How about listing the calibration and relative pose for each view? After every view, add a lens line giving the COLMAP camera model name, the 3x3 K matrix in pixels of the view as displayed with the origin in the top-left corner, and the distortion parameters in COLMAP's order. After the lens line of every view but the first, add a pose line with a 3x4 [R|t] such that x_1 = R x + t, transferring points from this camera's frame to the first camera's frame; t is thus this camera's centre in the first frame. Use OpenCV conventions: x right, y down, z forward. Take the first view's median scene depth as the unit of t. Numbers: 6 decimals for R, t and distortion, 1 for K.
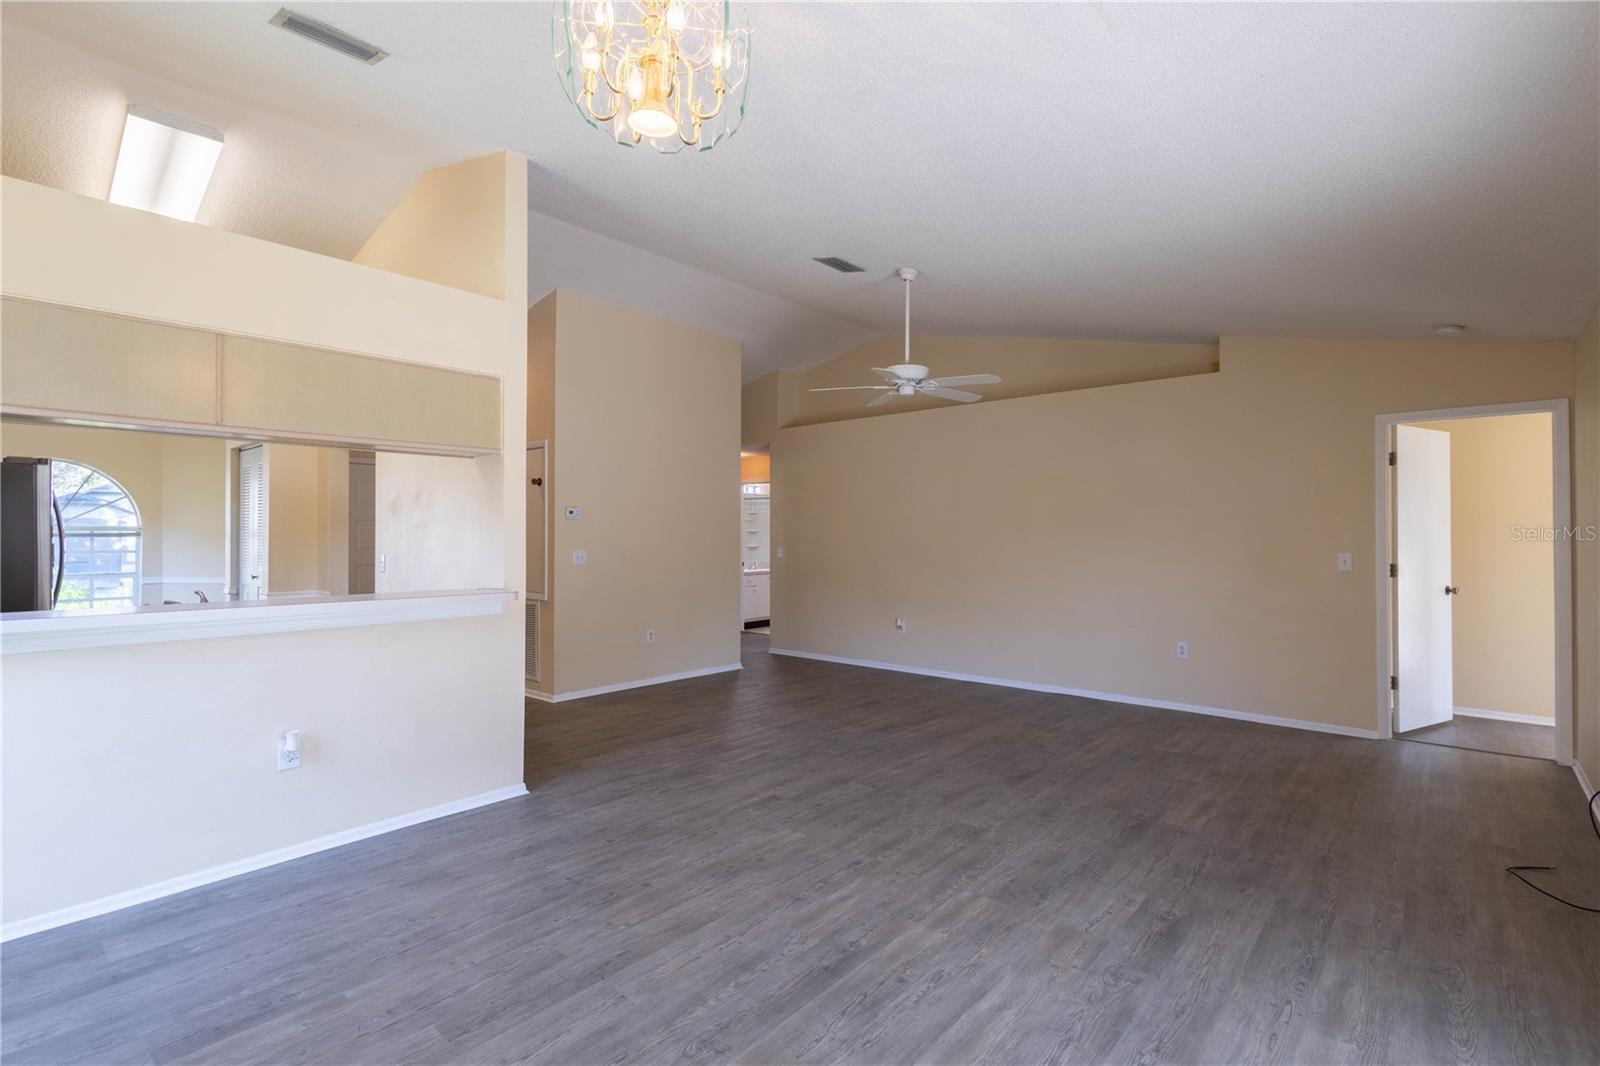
lens RADIAL K [[736.0, 0, 798.2], [0, 736.0, 538.6], [0, 0, 1]] dist [0.008836, -0.002133]
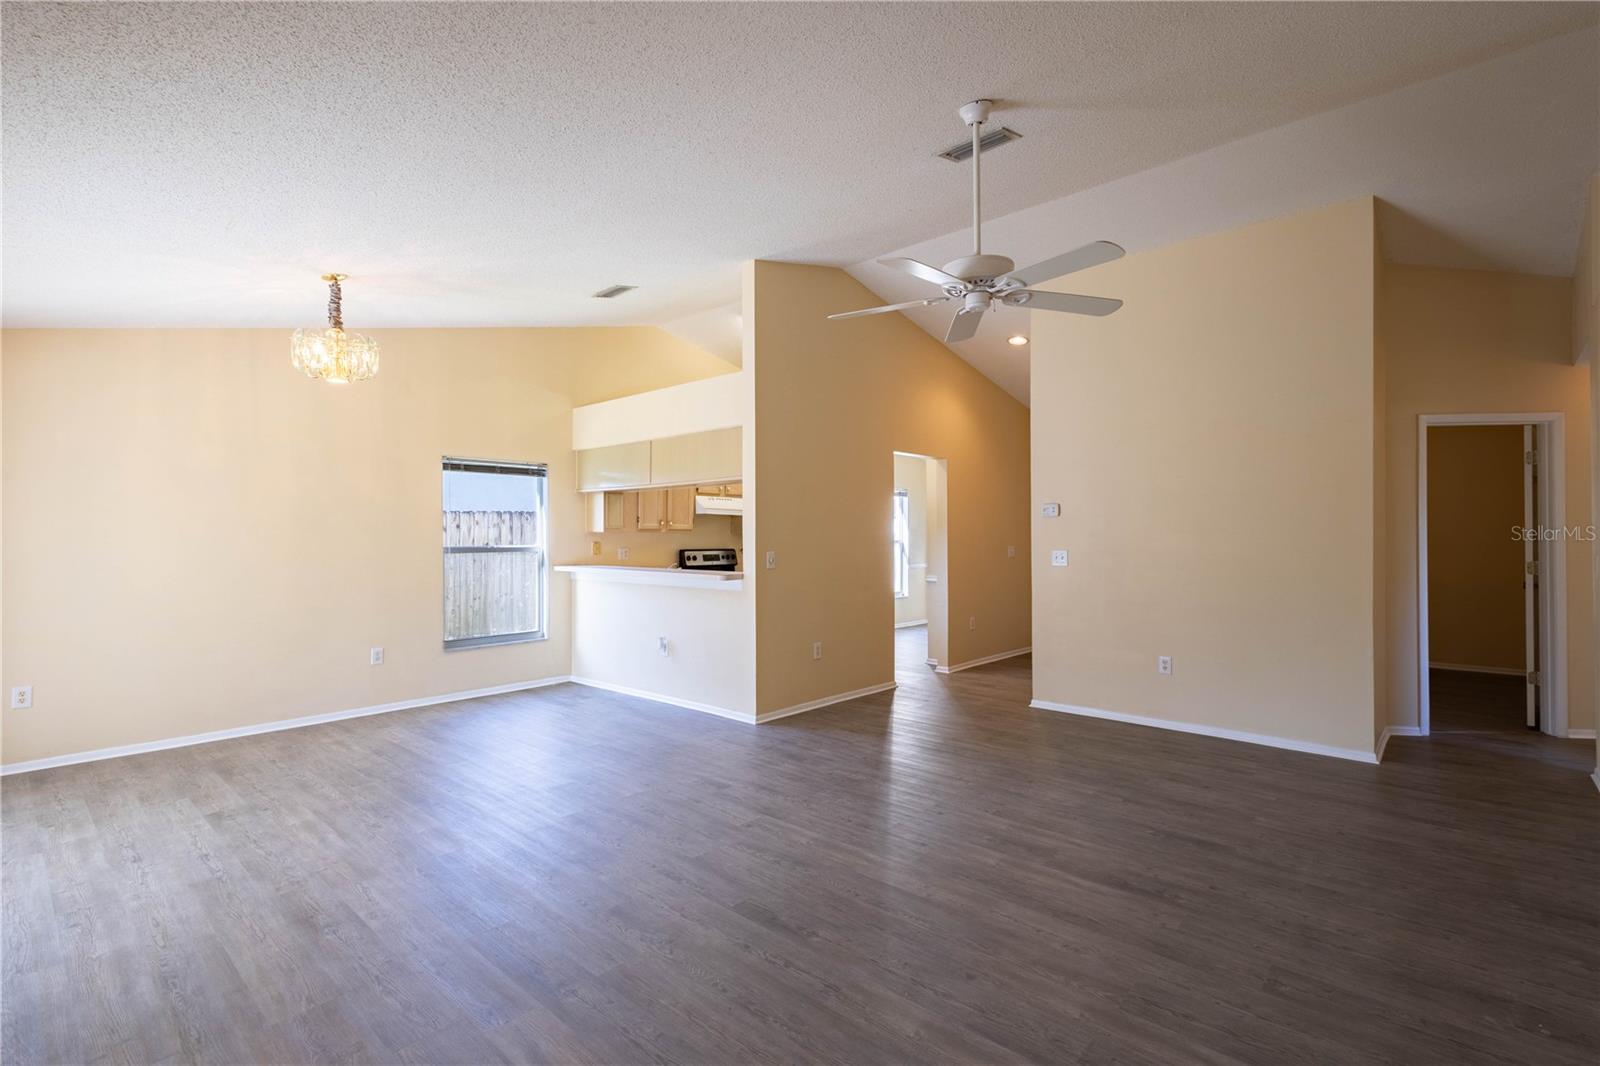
lens RADIAL K [[736.0, 0, 802.6], [0, 736.0, 532.0], [0, 0, 1]] dist [0.008836, -0.002133]
pose [[-0.015697, -0.005483, -0.999862, 1.259058], [0.003839, 0.999977, -0.005544, -0.003005], [0.999869, -0.003925, -0.015676, 1.407960]]
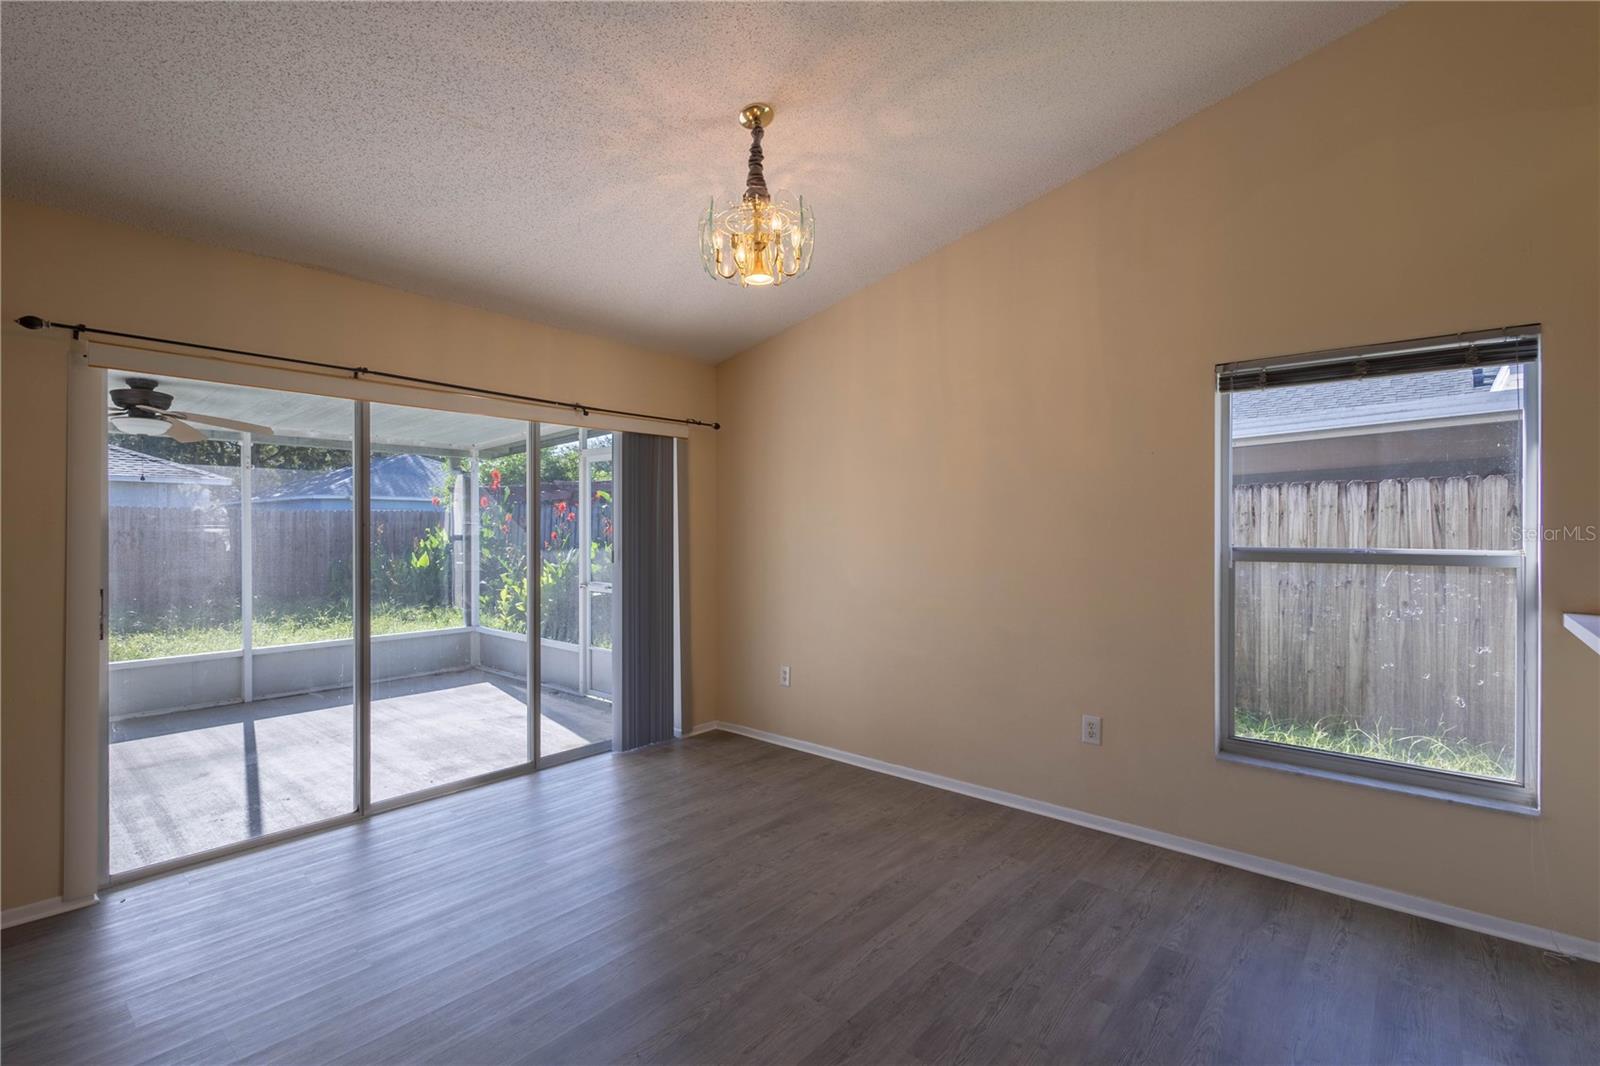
lens RADIAL K [[736.0, 0, 794.3], [0, 736.0, 533.6], [0, 0, 1]] dist [0.008836, -0.002133]
pose [[-0.999994, -0.001473, -0.003239, -0.142942], [-0.001504, 0.999955, 0.009356, -0.004842], [0.003225, 0.009361, -0.999951, 1.389914]]
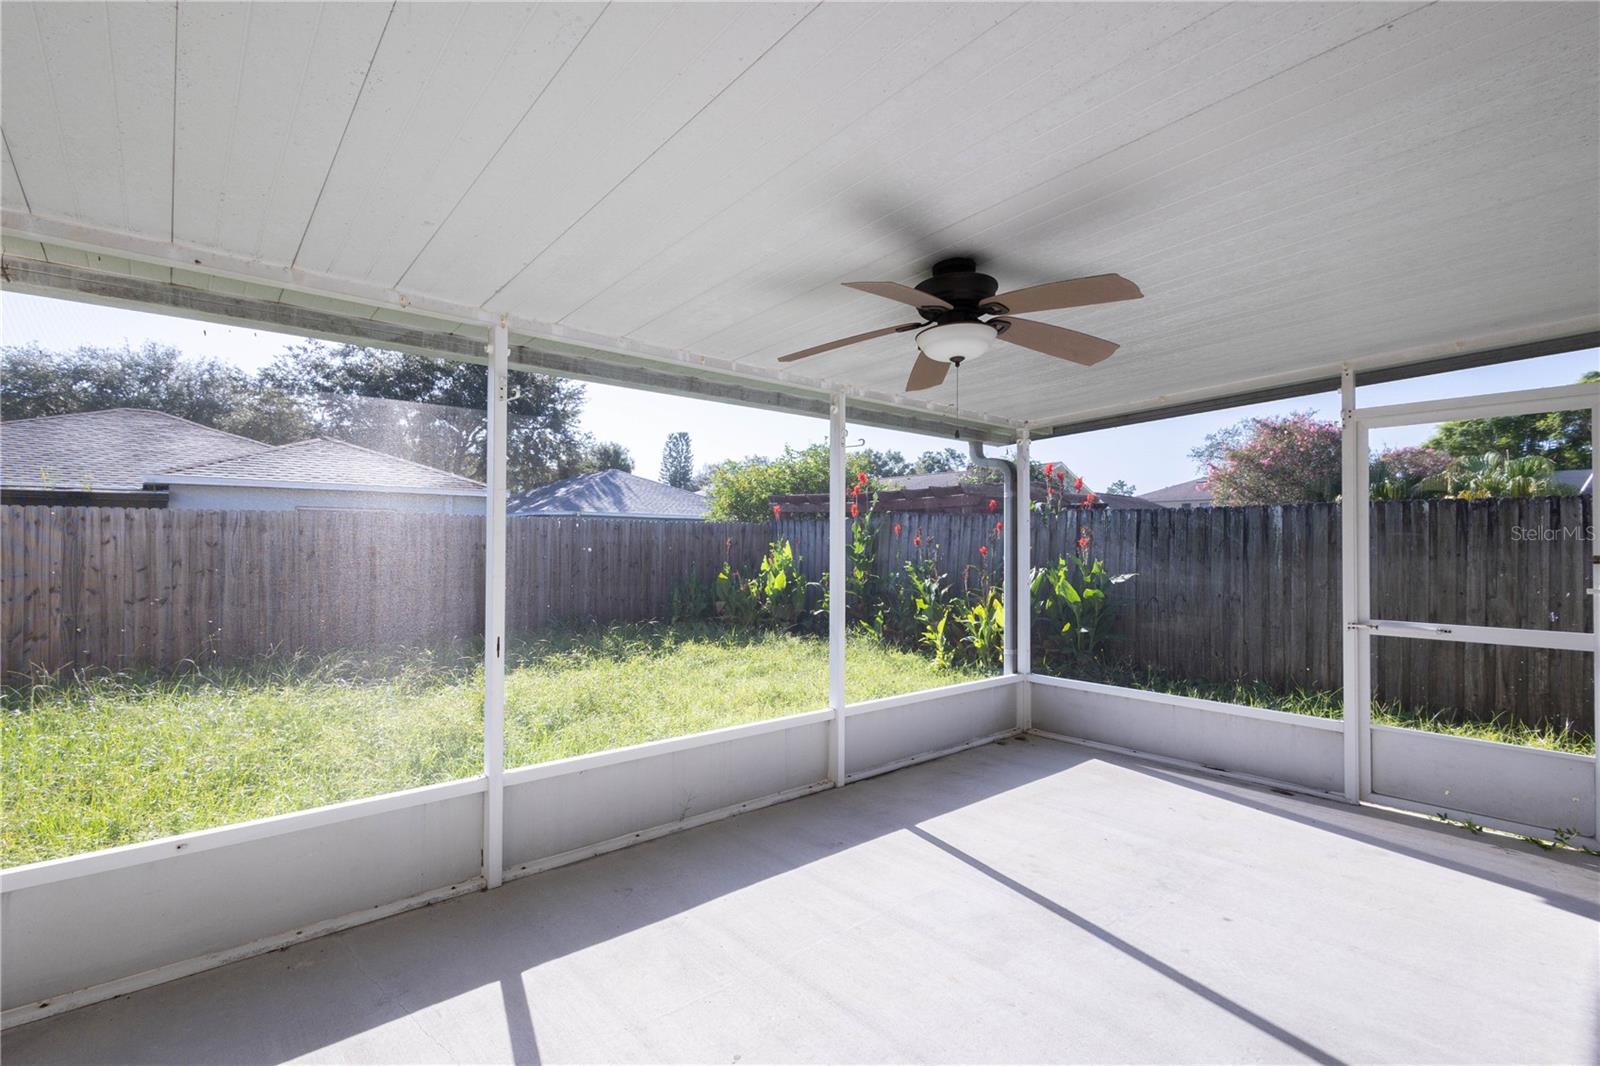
lens RADIAL K [[736.0, 0, 796.9], [0, 736.0, 543.2], [0, 0, 1]] dist [0.008836, -0.002133]
pose [[-0.990243, -0.003779, 0.139302, 1.233911], [-0.004817, 0.999963, -0.007110, 0.029519], [-0.139270, -0.007711, -0.990224, 0.749659]]
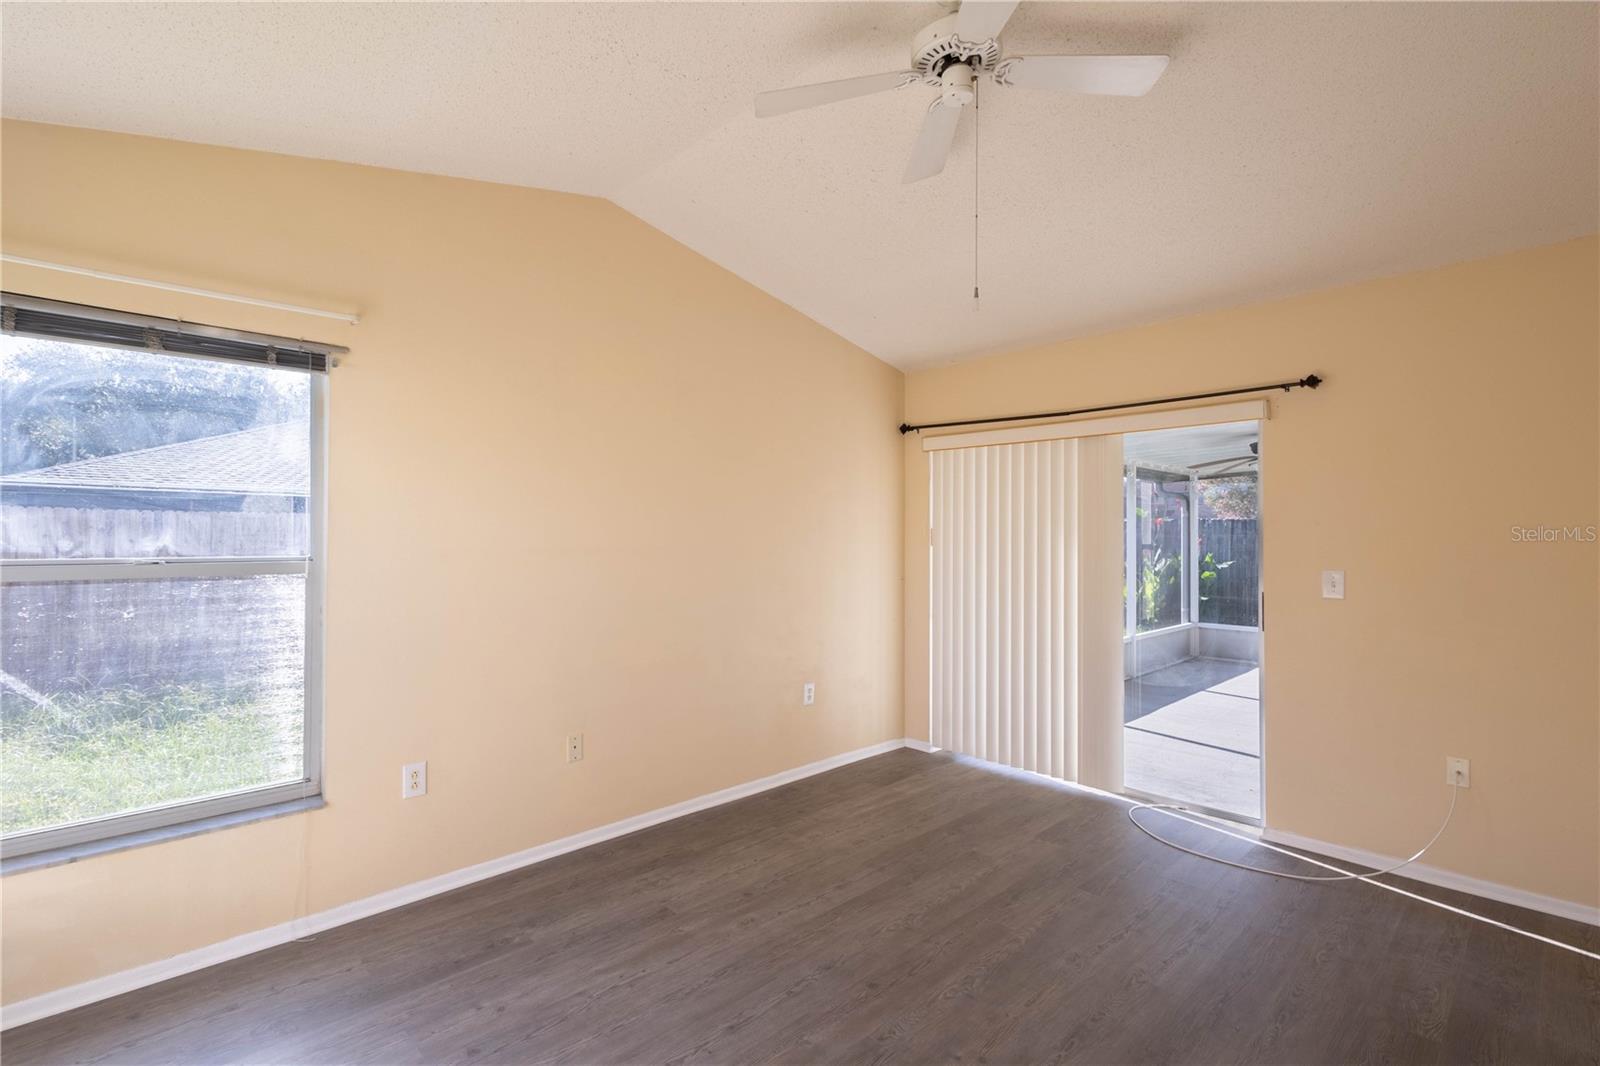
lens RADIAL K [[736.0, 0, 800.5], [0, 736.0, 537.7], [0, 0, 1]] dist [0.008836, -0.002133]
pose [[-0.996752, -0.004384, 0.080416, 2.305314], [-0.004388, 0.999990, 0.000133, -0.005662], [-0.080416, -0.000220, -0.996761, 2.021439]]
